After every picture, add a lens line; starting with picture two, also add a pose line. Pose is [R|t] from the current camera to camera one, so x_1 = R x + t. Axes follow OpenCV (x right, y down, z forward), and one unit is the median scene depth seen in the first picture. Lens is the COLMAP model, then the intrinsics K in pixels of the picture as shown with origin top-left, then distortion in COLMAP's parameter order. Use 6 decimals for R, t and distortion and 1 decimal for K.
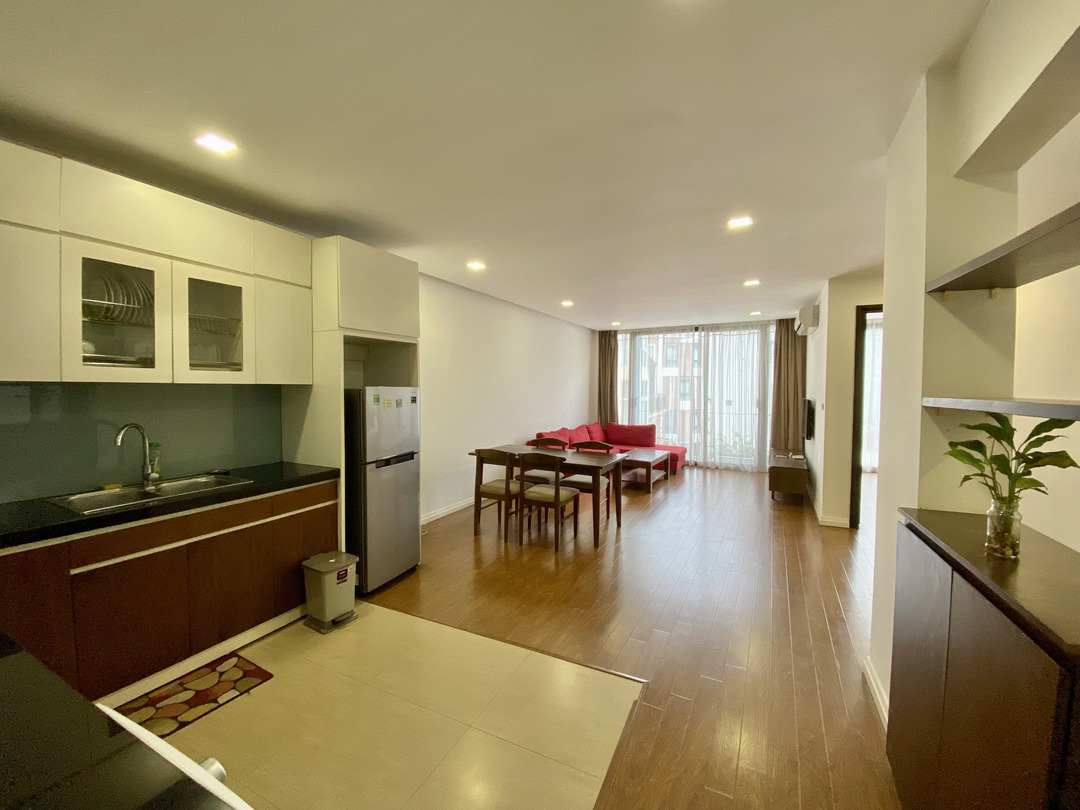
lens RADIAL K [[435.4, 0, 540.0], [0, 435.4, 405.0], [0, 0, 1]] dist [0.046108, -0.034094]
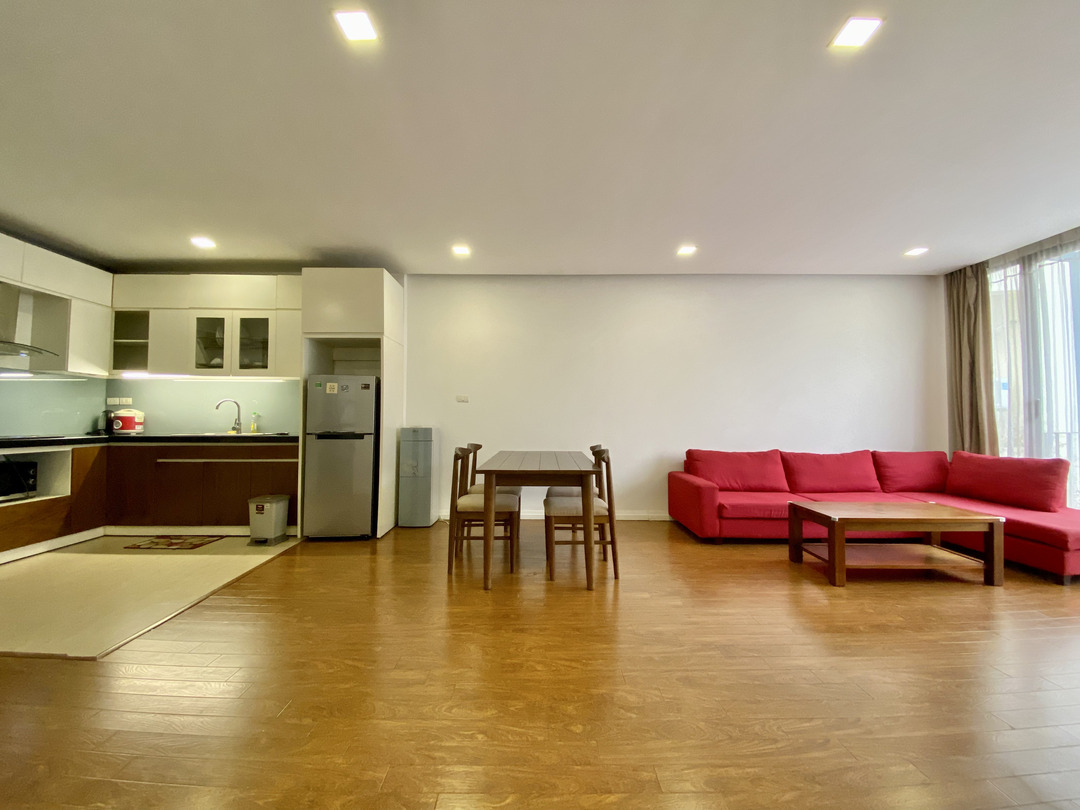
lens RADIAL K [[435.4, 0, 540.0], [0, 435.4, 405.0], [0, 0, 1]] dist [0.046108, -0.034094]
pose [[0.478382, -0.024256, -0.877817, 0.962407], [-0.034447, 0.998331, -0.046358, 0.075645], [0.877476, 0.052415, 0.476748, 0.870130]]
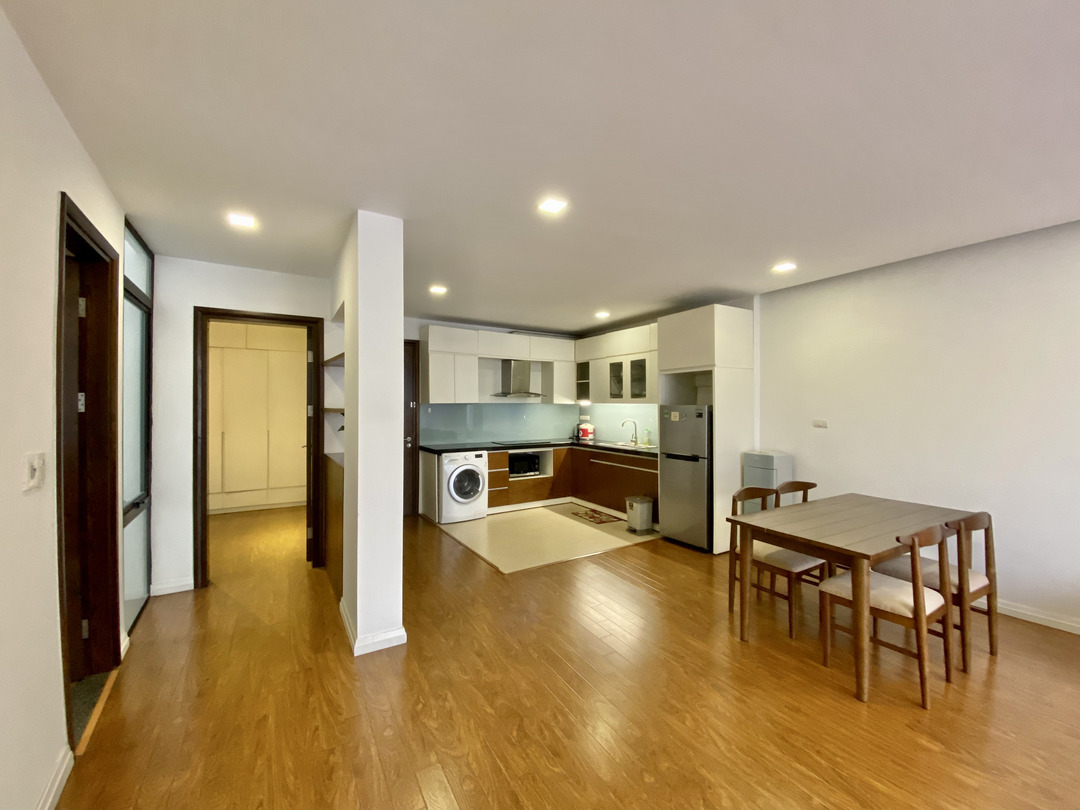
lens RADIAL K [[435.4, 0, 540.0], [0, 435.4, 405.0], [0, 0, 1]] dist [0.046108, -0.034094]
pose [[-0.515524, 0.001854, -0.856873, 1.079038], [-0.032147, 0.999252, 0.021503, -0.056495], [0.856272, 0.038631, -0.515079, 1.286372]]
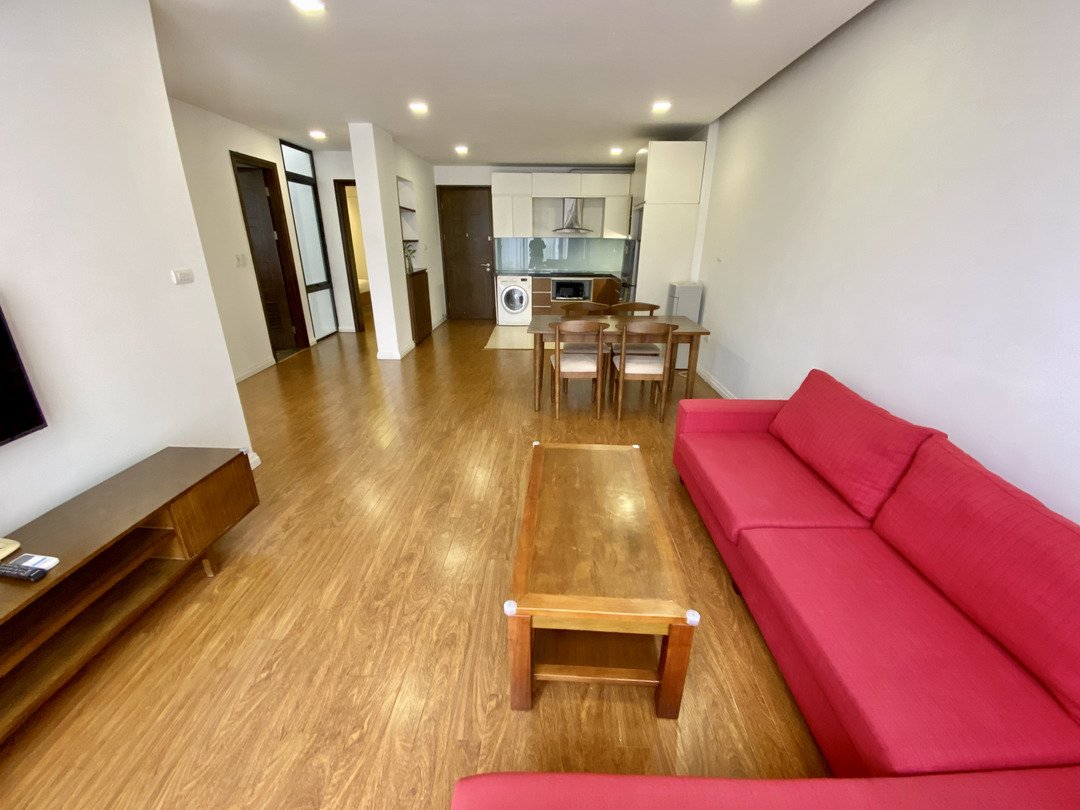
lens RADIAL K [[435.4, 0, 540.0], [0, 435.4, 405.0], [0, 0, 1]] dist [0.046108, -0.034094]
pose [[-0.892757, 0.155853, -0.422724, 0.765185], [-0.020937, 0.922896, 0.384479, -0.094528], [0.450052, 0.352097, -0.820659, 2.373076]]
